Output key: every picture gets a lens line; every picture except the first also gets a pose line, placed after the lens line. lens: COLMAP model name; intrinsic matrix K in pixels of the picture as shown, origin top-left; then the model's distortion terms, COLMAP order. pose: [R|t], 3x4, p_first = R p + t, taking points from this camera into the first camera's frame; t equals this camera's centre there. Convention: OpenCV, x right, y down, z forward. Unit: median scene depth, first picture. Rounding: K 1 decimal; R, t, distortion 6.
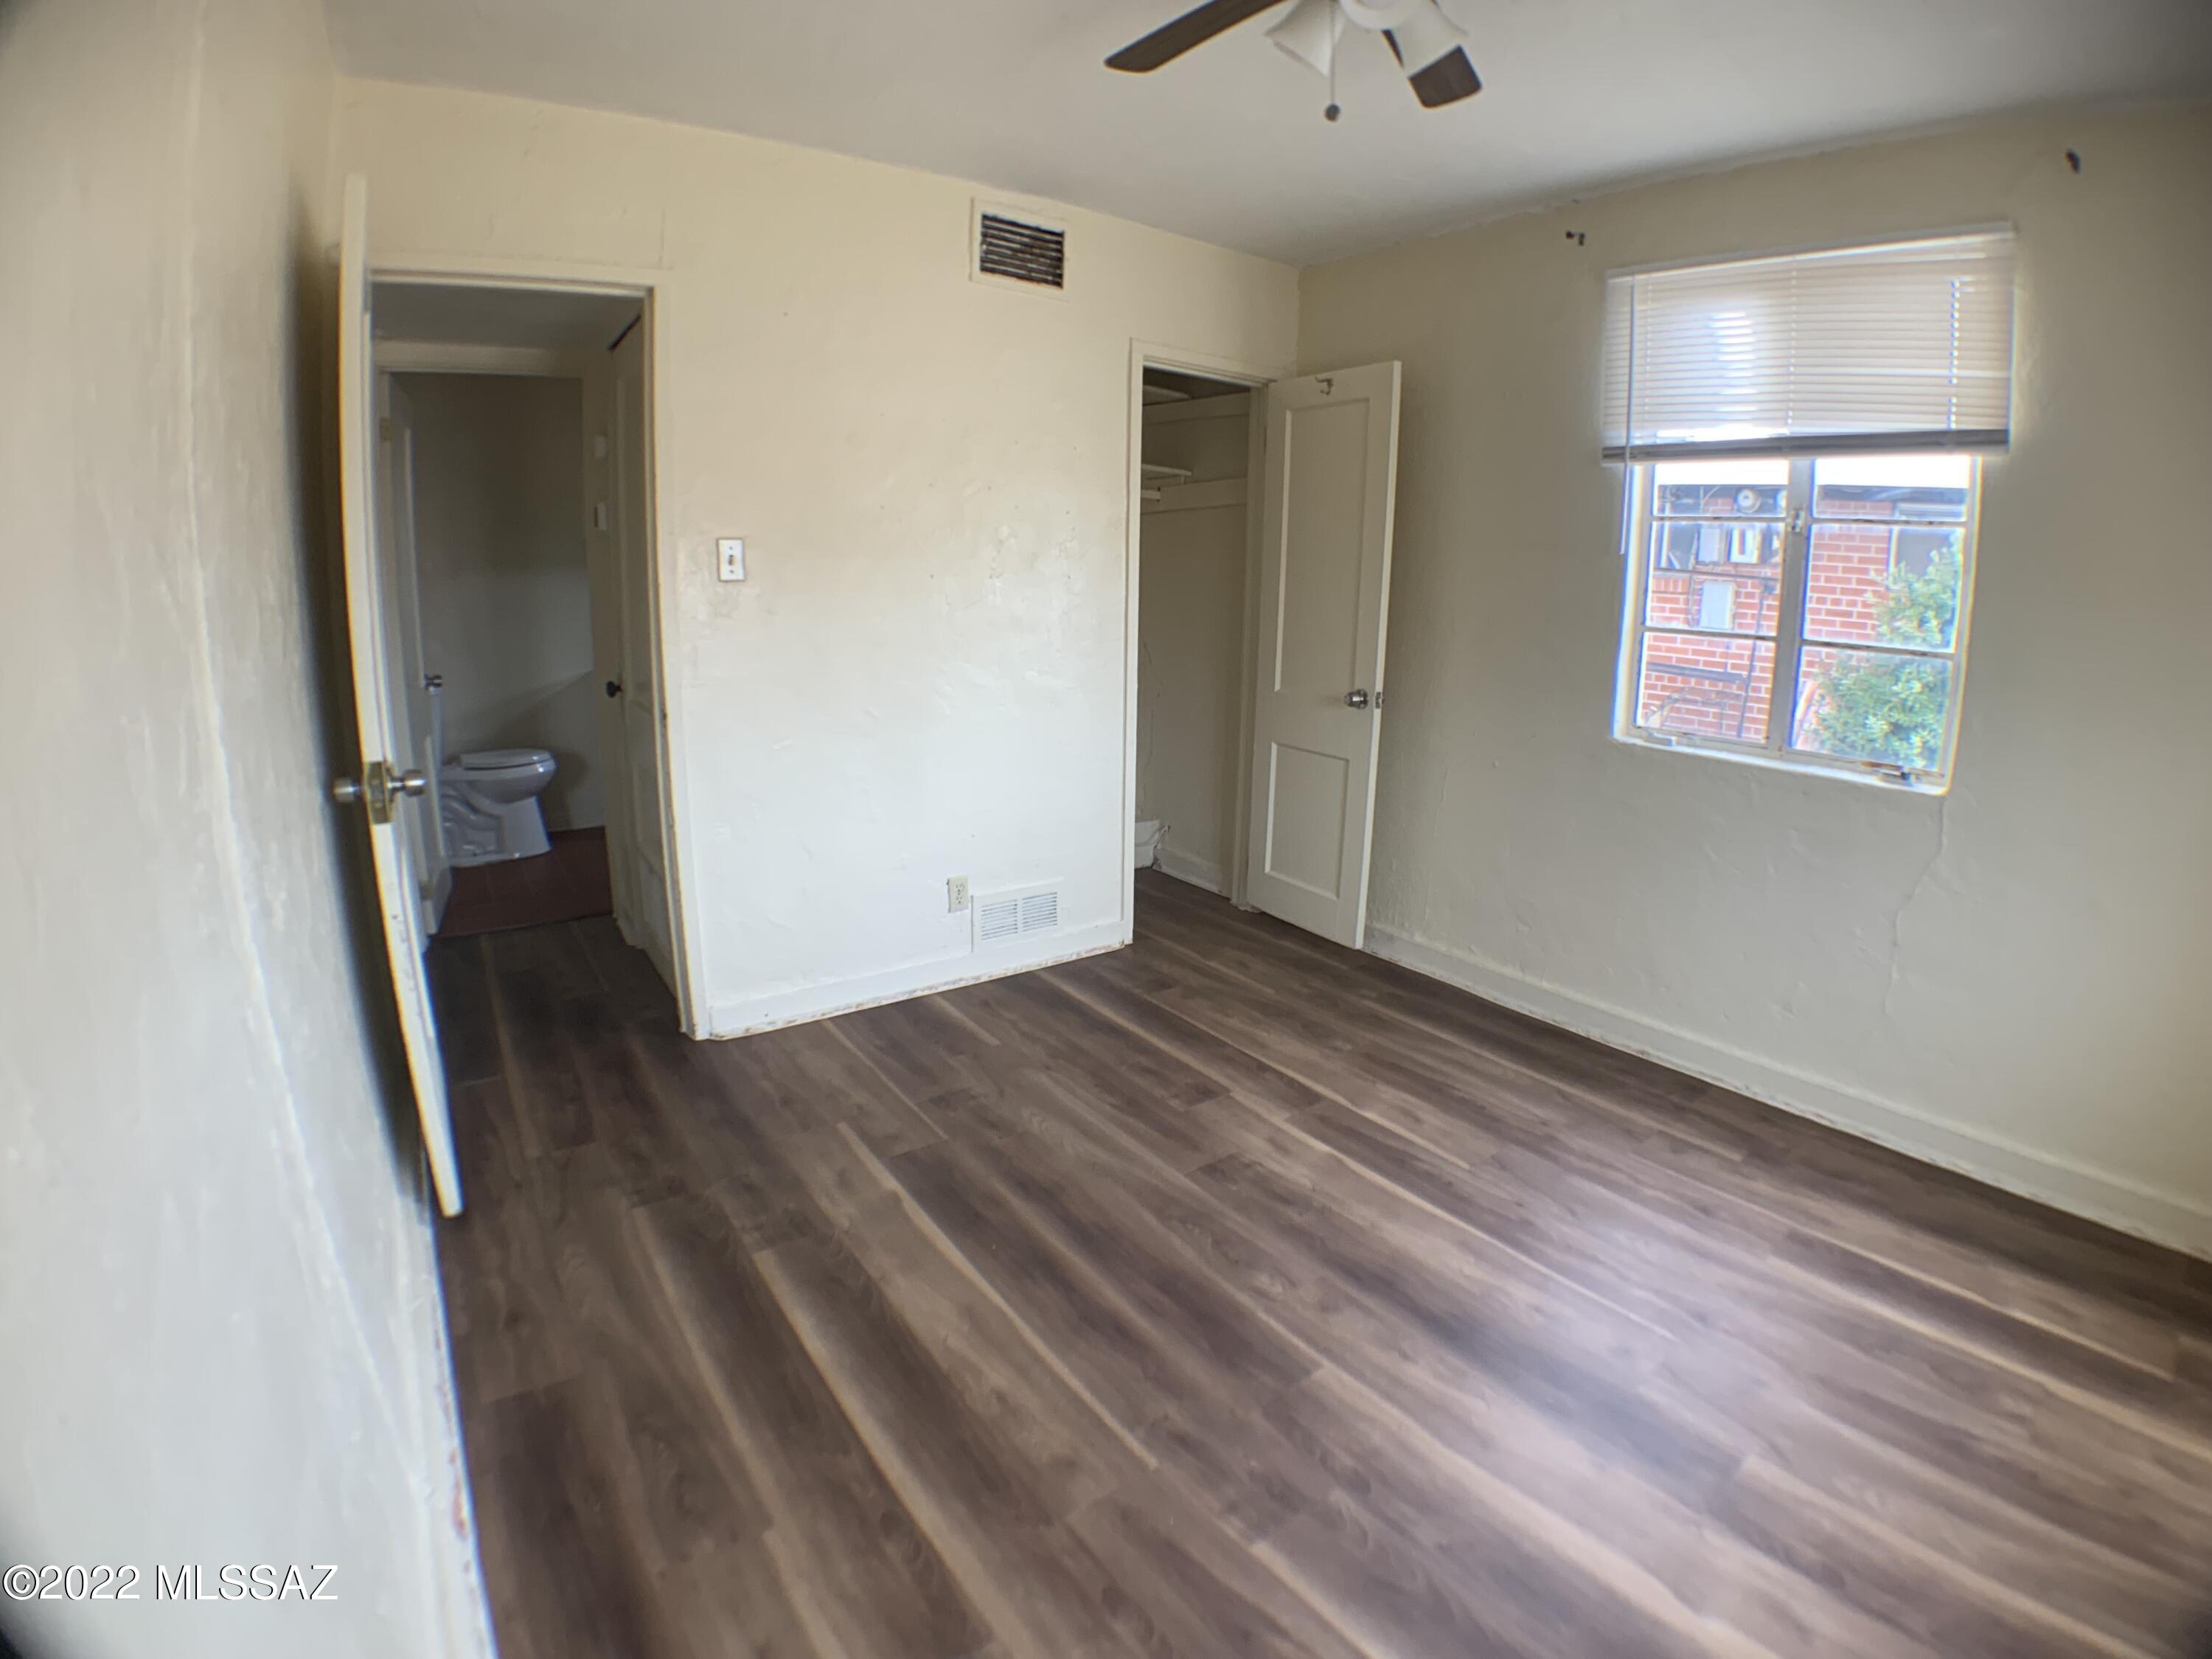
lens RADIAL K [[1016.7, 0, 1126.7], [0, 1016.7, 785.4], [0, 0, 1]] dist [-0.175516, 0.027091]
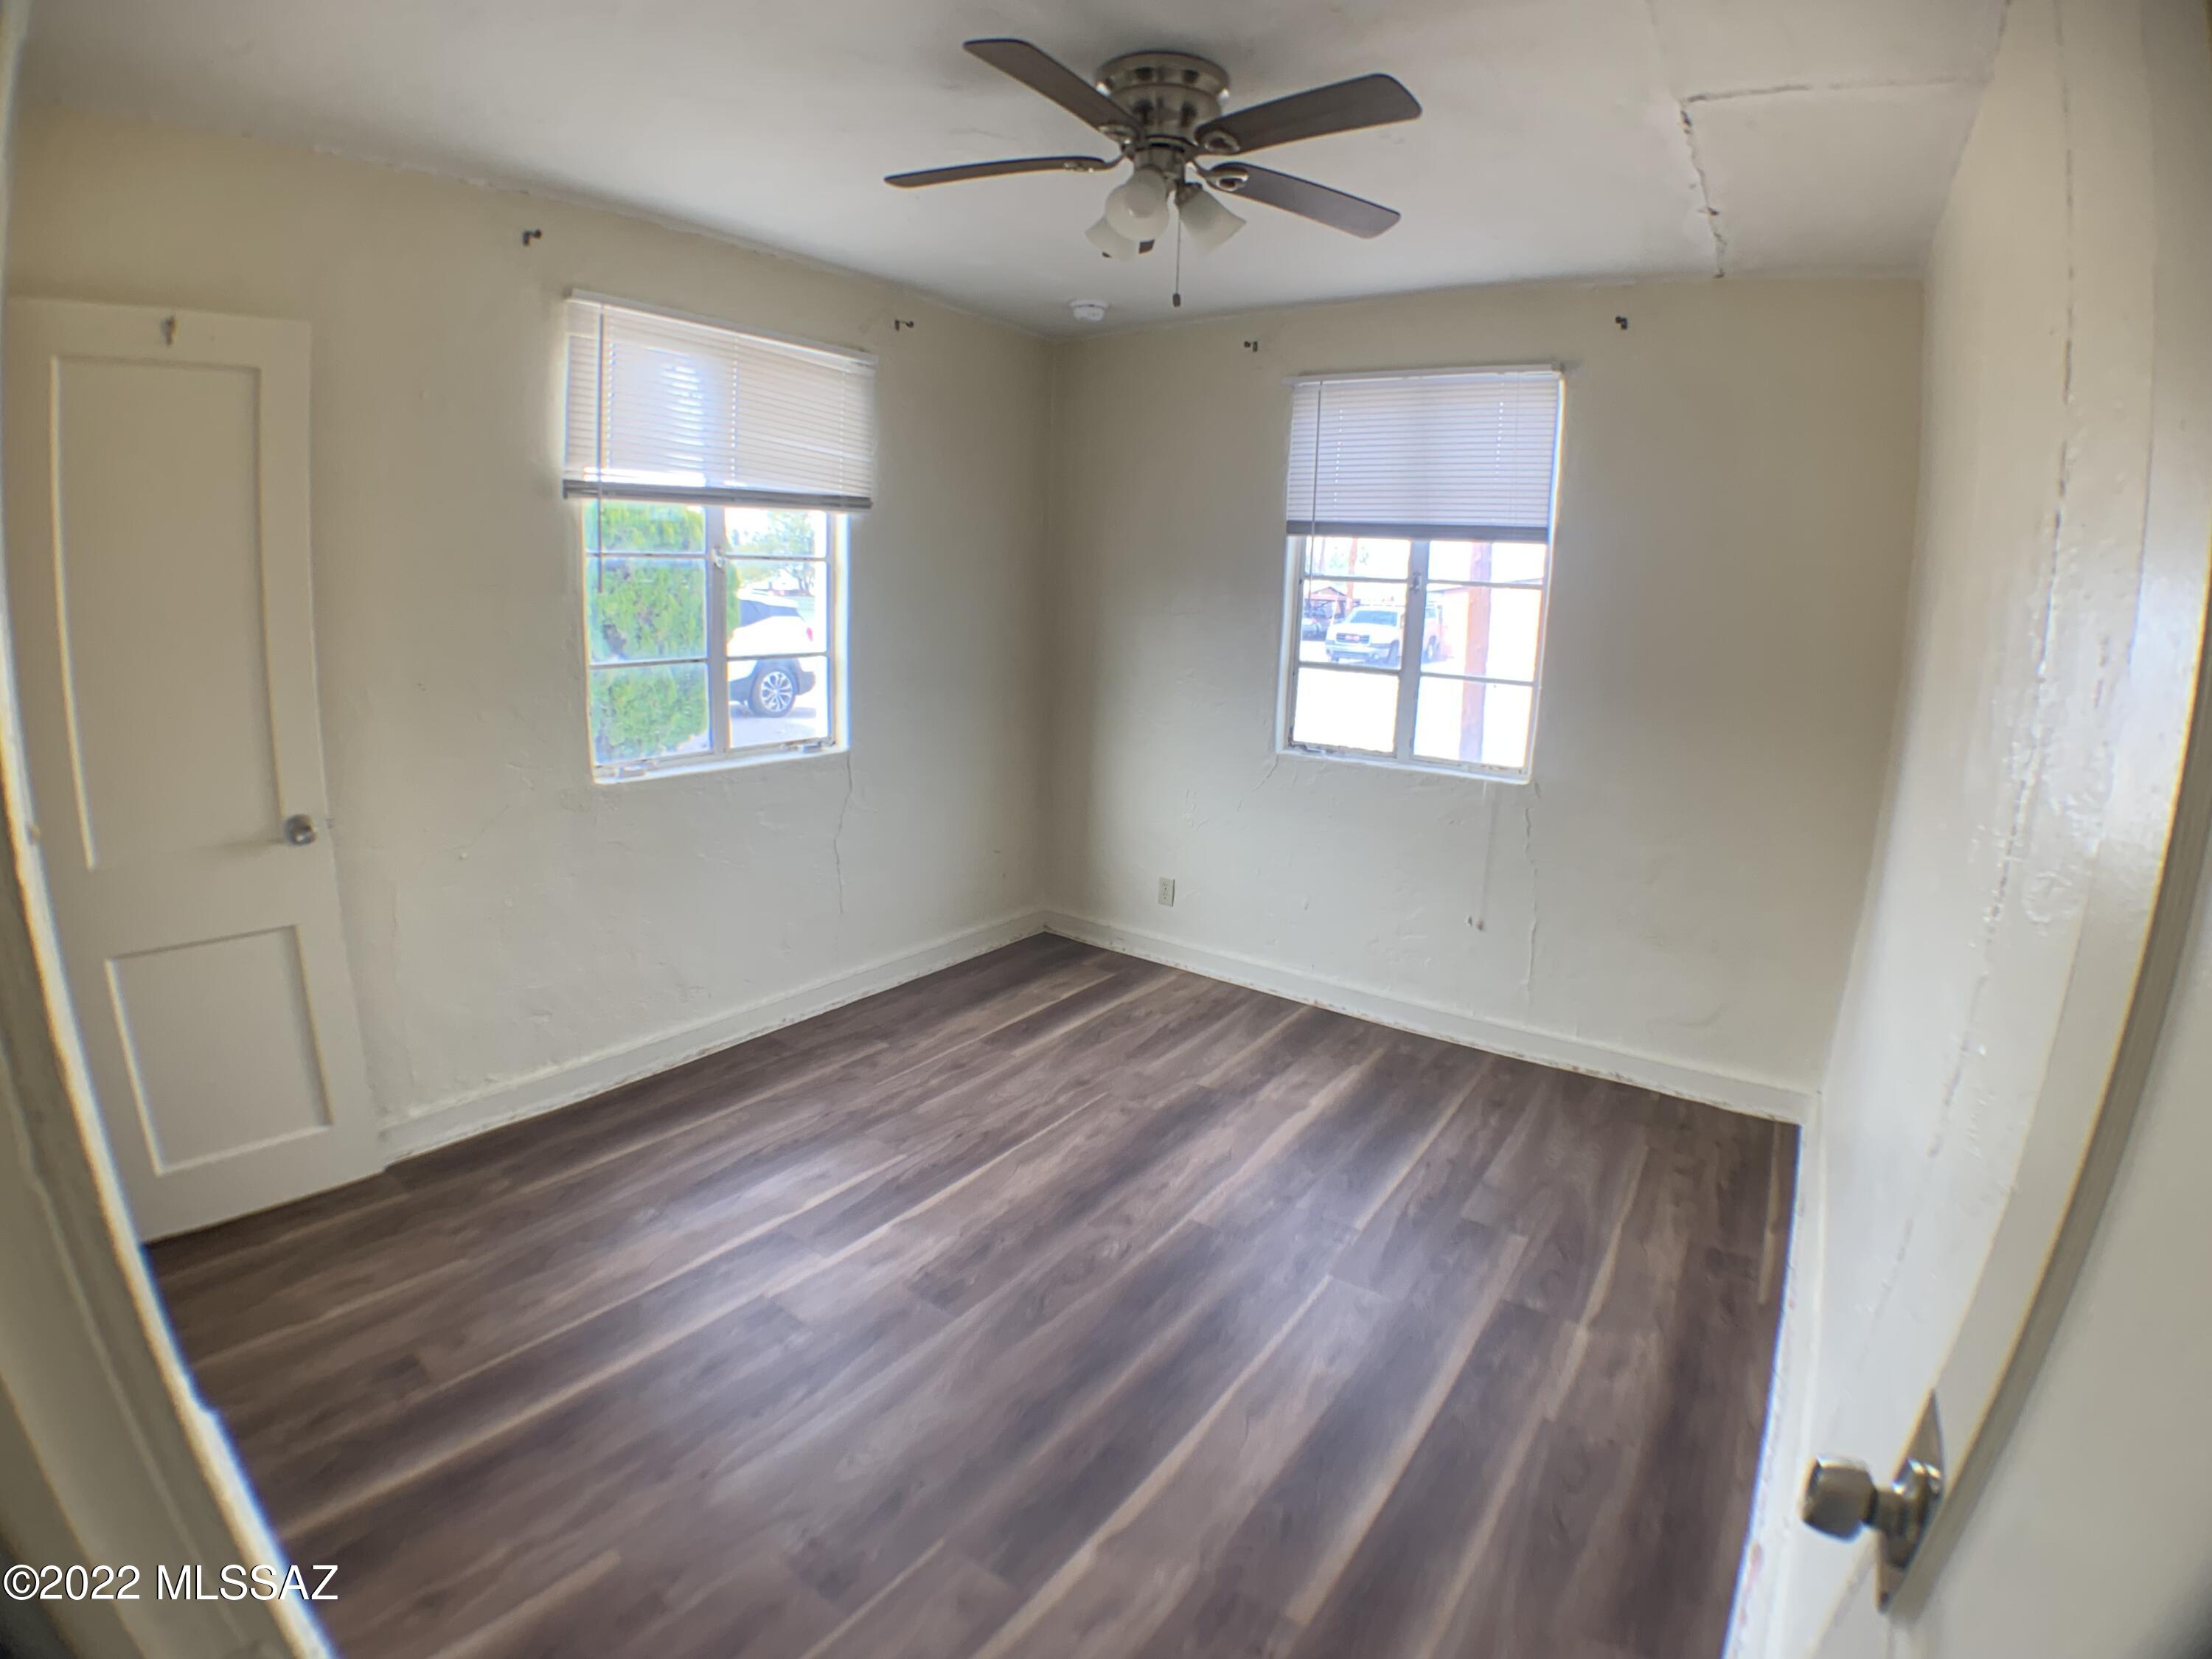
lens RADIAL K [[1016.7, 0, 1126.7], [0, 1016.7, 785.4], [0, 0, 1]] dist [-0.175516, 0.027091]
pose [[-0.317477, -0.205940, 0.925633, -0.629446], [0.145650, 0.953959, 0.262198, -0.251174], [-0.937014, 0.218060, -0.272865, 0.873711]]
